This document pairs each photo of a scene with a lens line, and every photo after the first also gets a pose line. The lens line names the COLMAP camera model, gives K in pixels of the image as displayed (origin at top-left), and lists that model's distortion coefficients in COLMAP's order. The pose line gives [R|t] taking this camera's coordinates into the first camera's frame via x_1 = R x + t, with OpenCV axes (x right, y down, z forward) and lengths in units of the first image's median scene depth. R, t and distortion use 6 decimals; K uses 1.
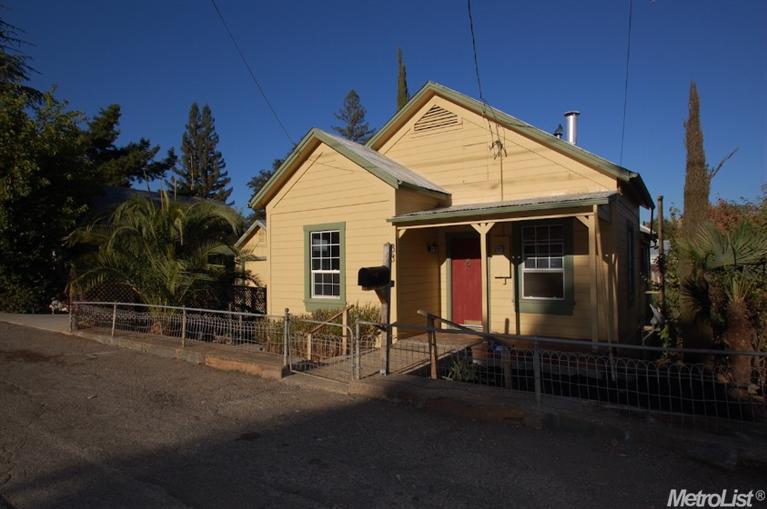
lens RADIAL K [[438.2, 0, 383.5], [0, 438.2, 254.5], [0, 0, 1]] dist [-0.024525, -0.001985]
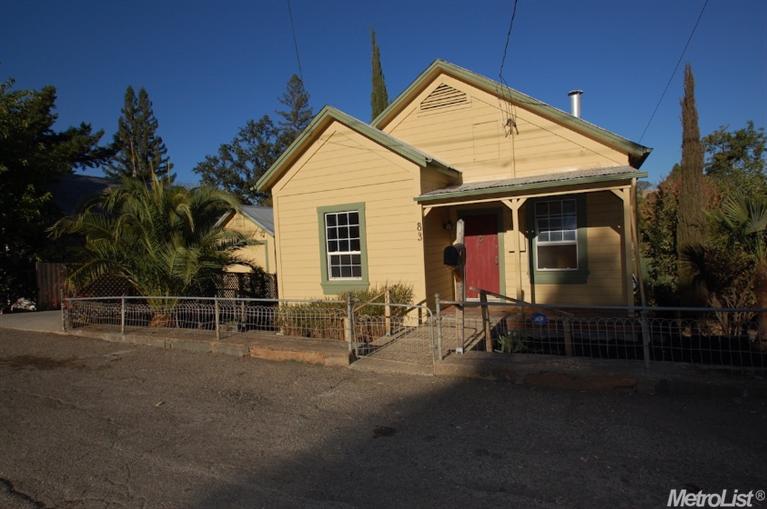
lens RADIAL K [[414.9, 0, 383.5], [0, 414.9, 254.5], [0, 0, 1]] dist [-0.019551, -0.002639]
pose [[0.989925, -0.043781, 0.134655, -0.178424], [0.037275, 0.998030, 0.050461, -0.001876], [-0.136599, -0.044933, 0.989607, 0.062532]]
